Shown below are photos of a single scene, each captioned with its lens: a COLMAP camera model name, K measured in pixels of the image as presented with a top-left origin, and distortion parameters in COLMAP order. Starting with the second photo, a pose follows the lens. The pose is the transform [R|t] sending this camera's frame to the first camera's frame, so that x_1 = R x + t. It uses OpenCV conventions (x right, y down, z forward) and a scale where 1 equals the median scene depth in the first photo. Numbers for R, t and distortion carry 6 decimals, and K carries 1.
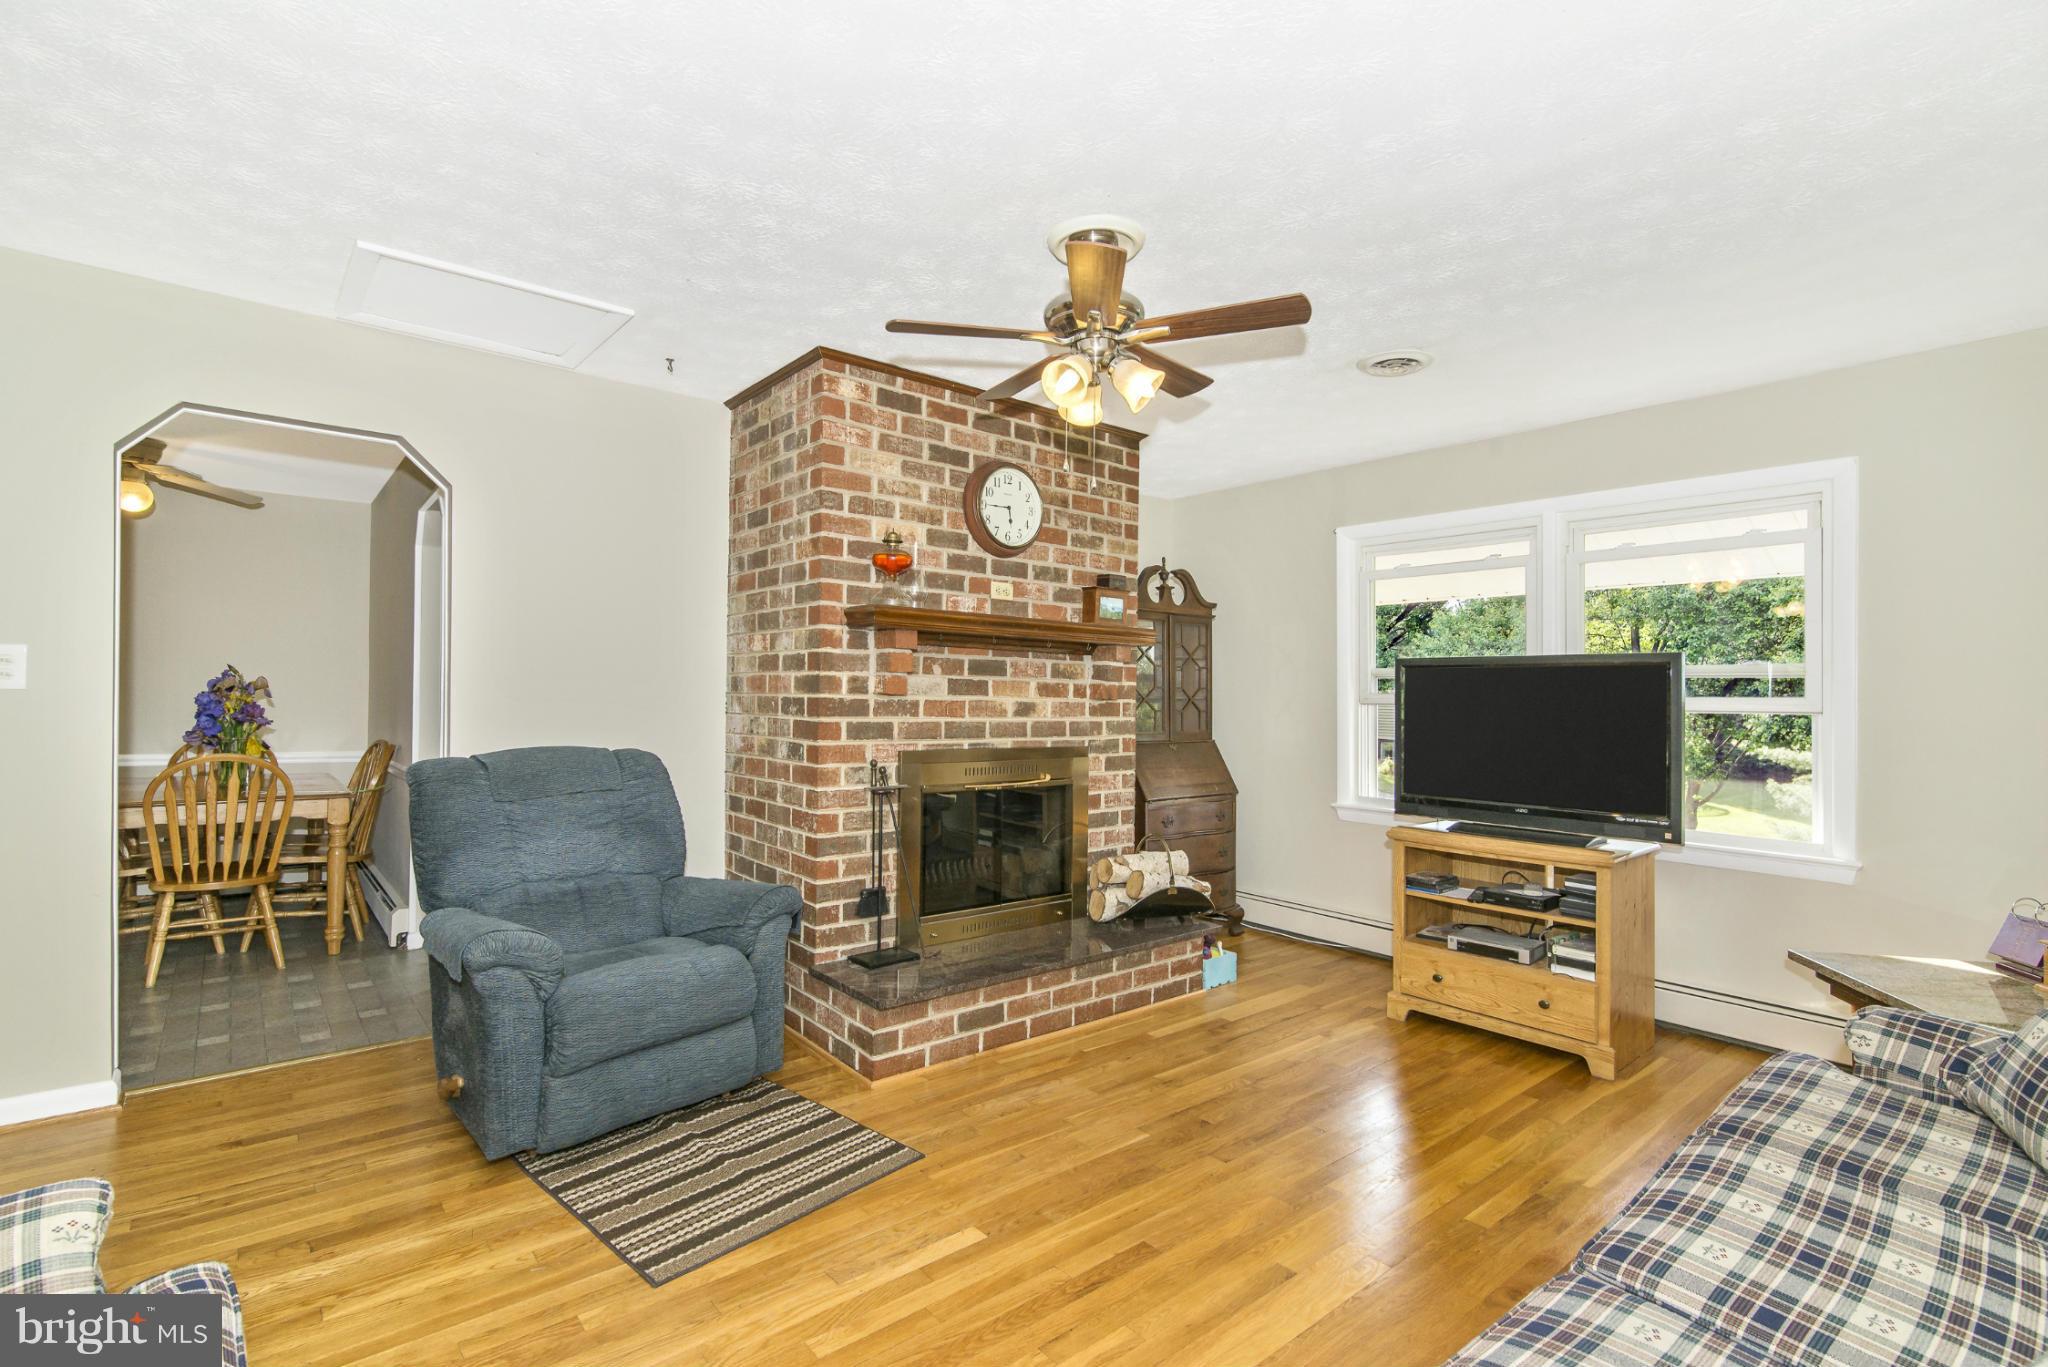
lens RADIAL K [[960.8, 0, 1022.5], [0, 960.8, 690.8], [0, 0, 1]] dist [0.023092, -0.002374]
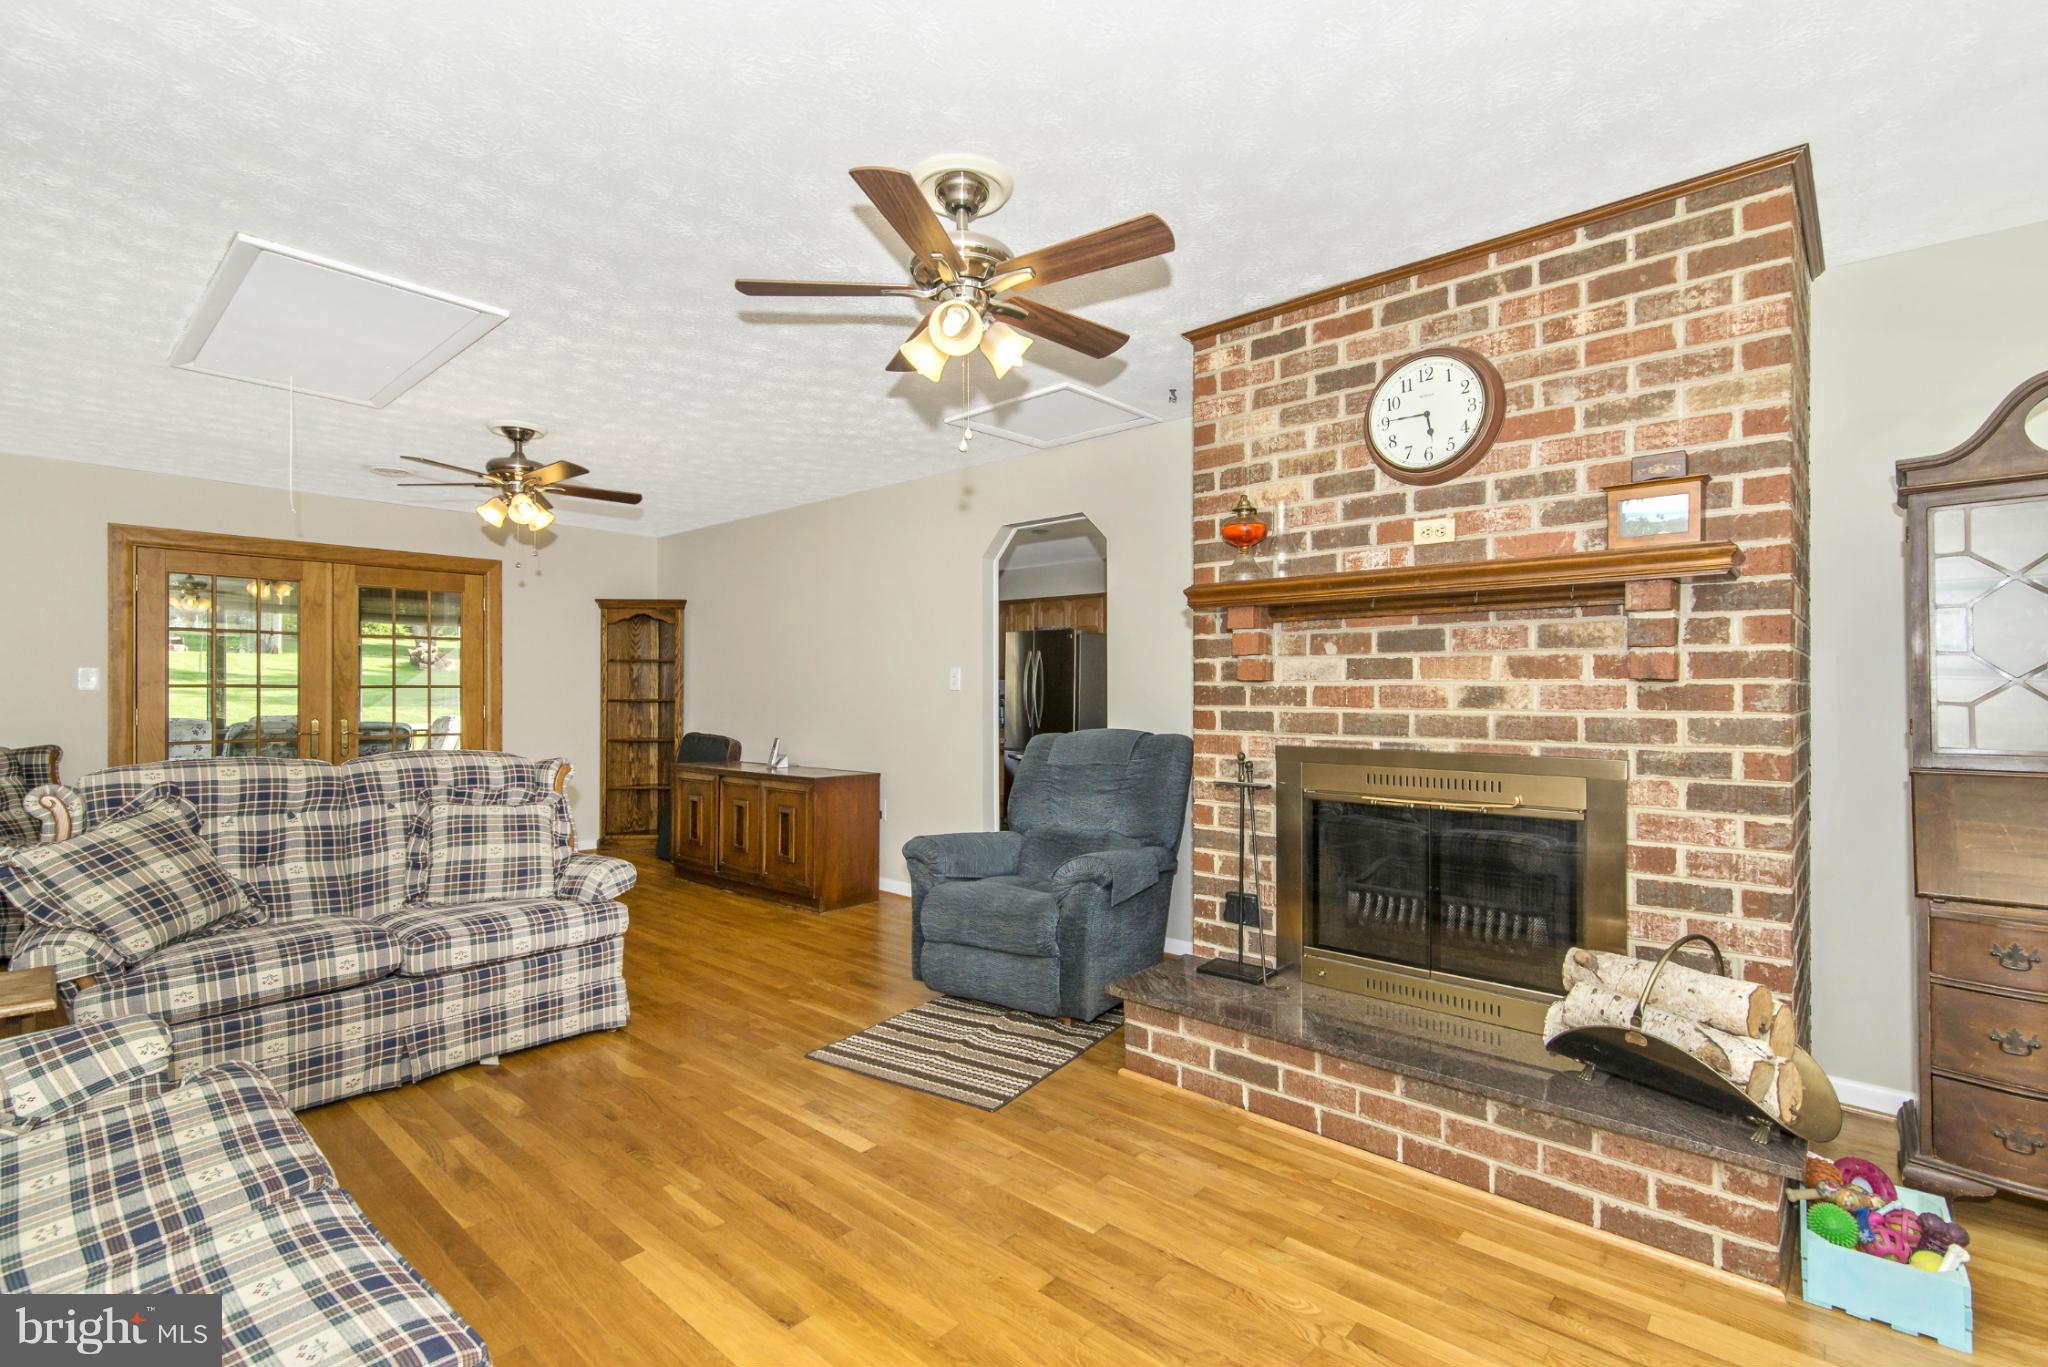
lens RADIAL K [[960.8, 0, 1020.8], [0, 960.8, 697.3], [0, 0, 1]] dist [0.023092, -0.002374]
pose [[0.130205, -0.012582, -0.991407, 0.674136], [0.006338, 0.999910, -0.011858, 0.026862], [0.991467, -0.004739, 0.130273, 0.627284]]
